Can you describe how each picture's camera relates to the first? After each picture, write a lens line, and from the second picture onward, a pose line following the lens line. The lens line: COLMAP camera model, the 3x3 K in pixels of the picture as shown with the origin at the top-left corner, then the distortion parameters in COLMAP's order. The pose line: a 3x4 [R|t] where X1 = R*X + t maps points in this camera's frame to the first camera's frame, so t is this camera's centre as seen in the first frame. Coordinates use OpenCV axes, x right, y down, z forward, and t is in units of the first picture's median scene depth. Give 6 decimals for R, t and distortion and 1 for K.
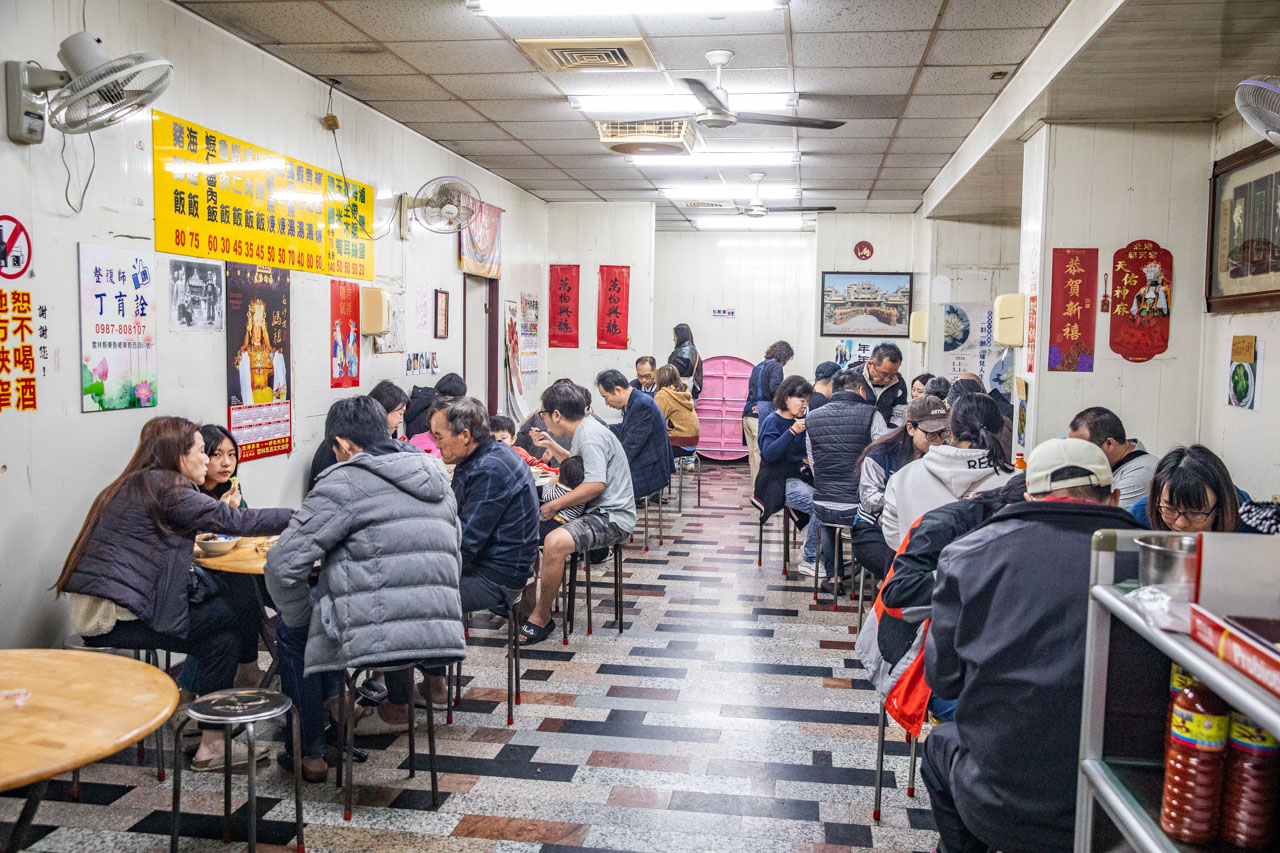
lens RADIAL K [[1121.5, 0, 640.0], [0, 1121.5, 426.5], [0, 0, 1]] dist [0.002263, 0.000559]
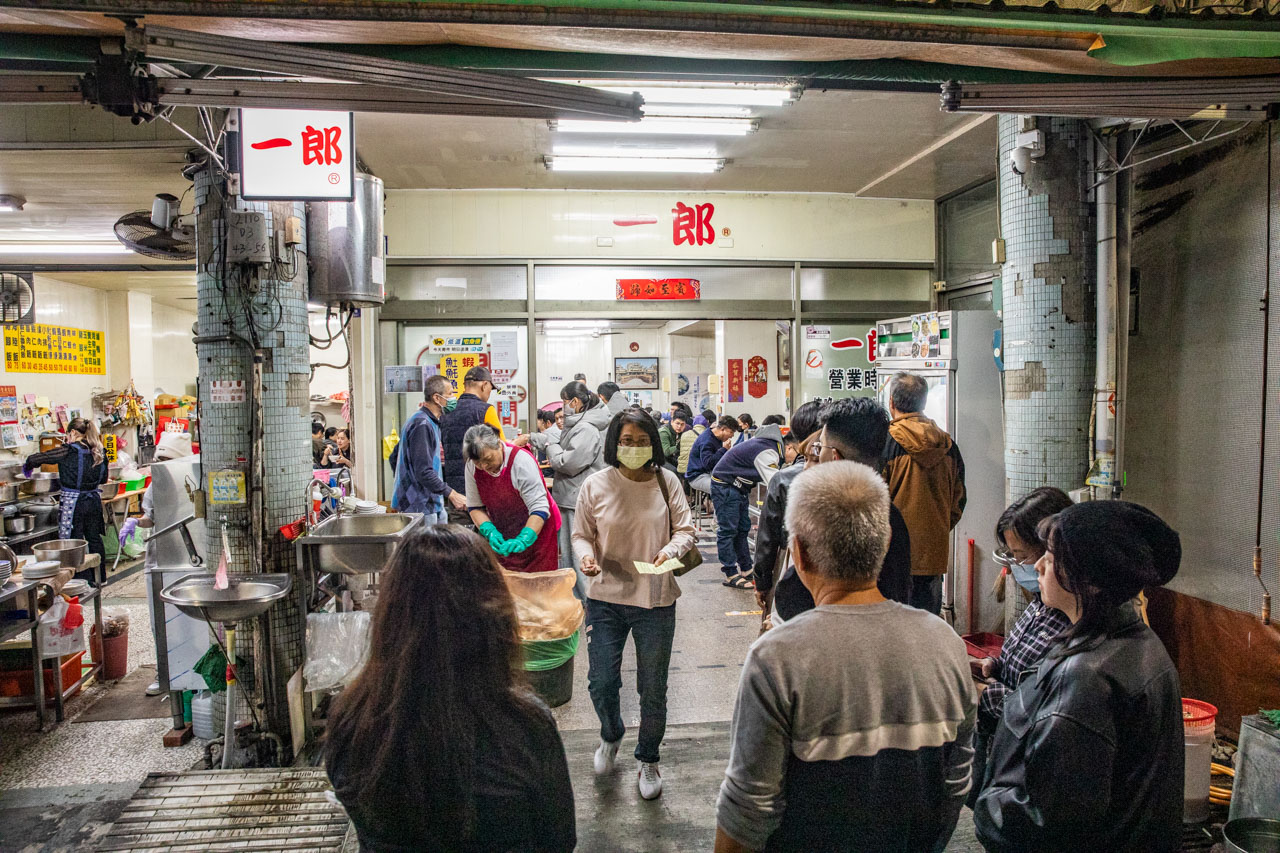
lens RADIAL K [[882.5, 0, 640.0], [0, 882.5, 426.5], [0, 0, 1]] dist [-0.045442, -0.000241]
pose [[0.964402, -0.041424, 0.261177, -0.313982], [0.050192, 0.998375, -0.026988, 0.043446], [-0.259635, 0.039137, 0.964913, -0.783786]]
